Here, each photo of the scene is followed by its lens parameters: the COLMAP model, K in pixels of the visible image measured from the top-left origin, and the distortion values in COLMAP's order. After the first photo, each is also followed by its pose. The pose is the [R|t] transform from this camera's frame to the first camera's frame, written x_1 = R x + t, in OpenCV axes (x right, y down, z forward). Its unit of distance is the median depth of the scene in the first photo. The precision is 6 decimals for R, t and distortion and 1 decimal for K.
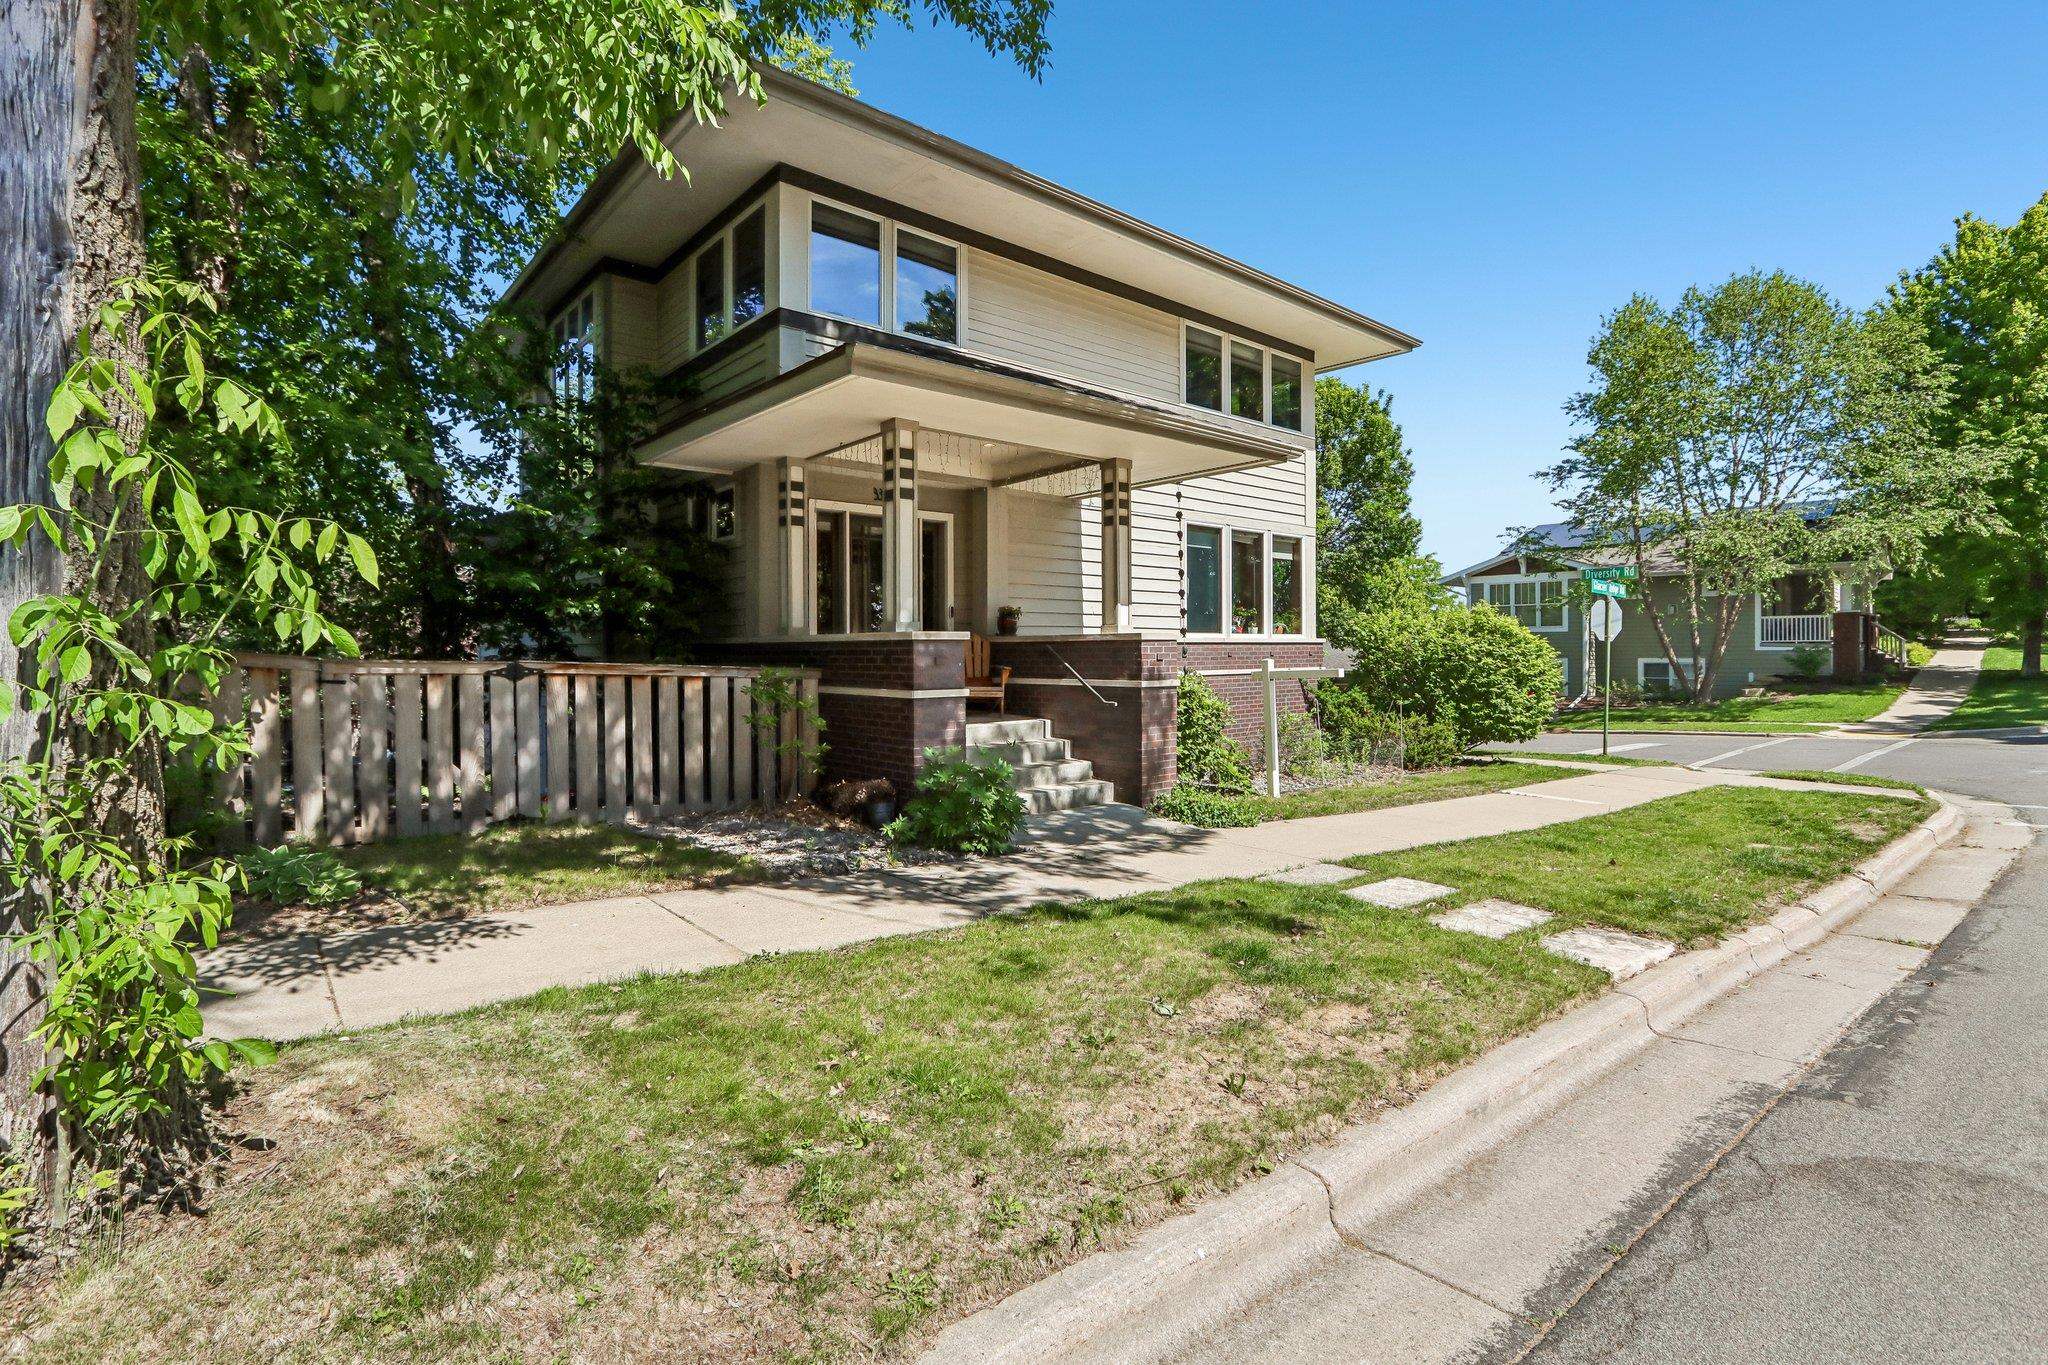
lens RADIAL K [[955.9, 0, 1024.0], [0, 955.9, 682.5], [0, 0, 1]] dist [-0.003760, -0.000429]
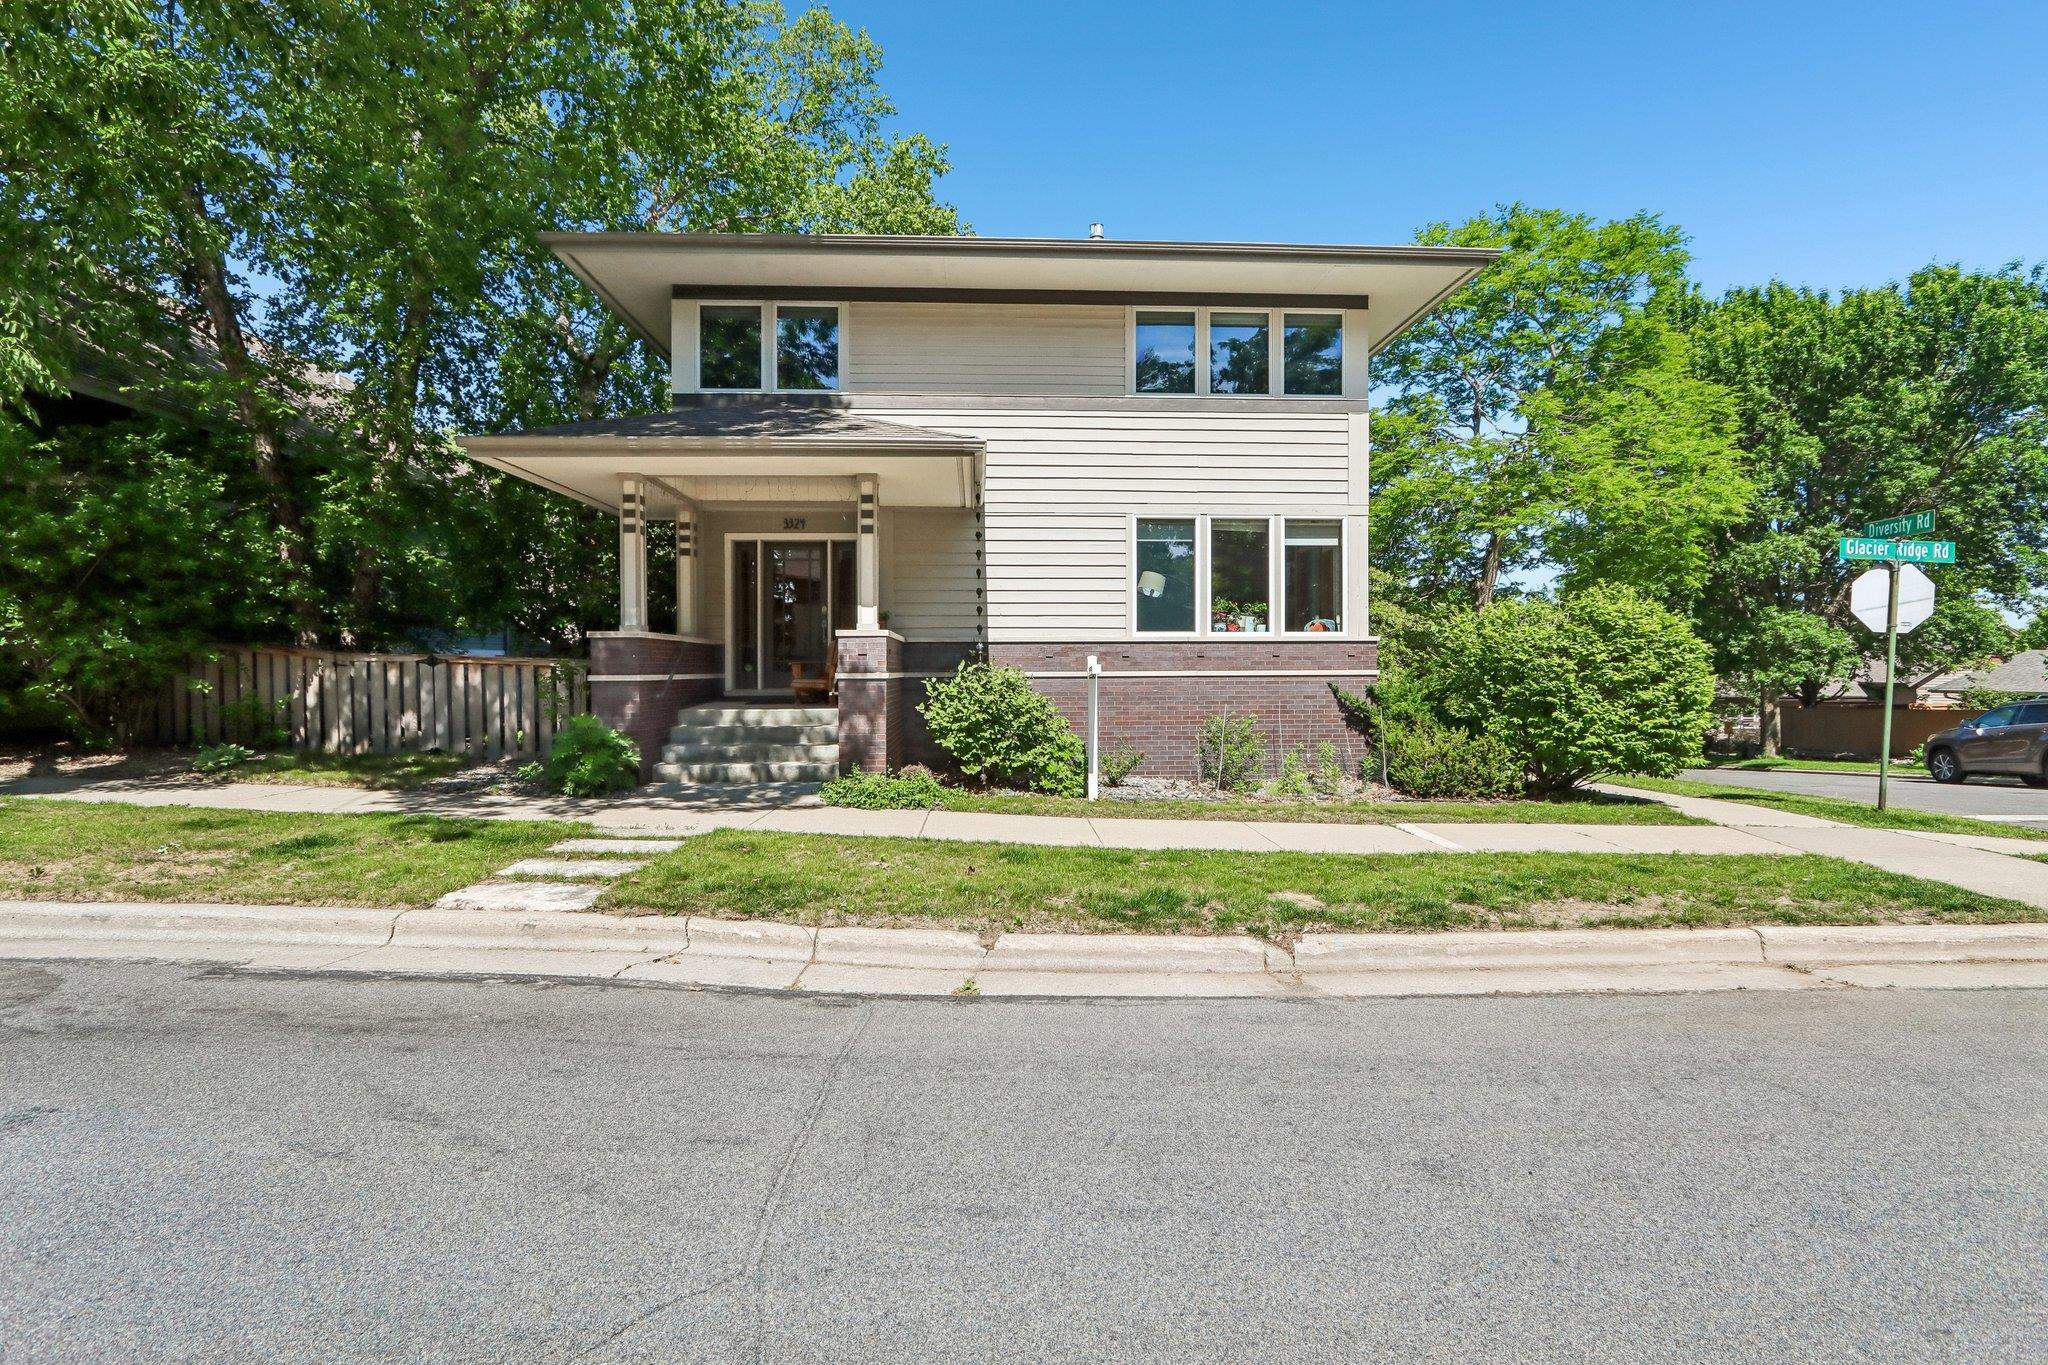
lens RADIAL K [[955.9, 0, 1024.0], [0, 955.9, 682.5], [0, 0, 1]] dist [-0.003760, -0.000429]
pose [[0.794018, 0.008203, -0.607838, 0.875473], [-0.019421, 0.999741, -0.011878, 0.016161], [0.607583, 0.021236, 0.793972, 0.231326]]
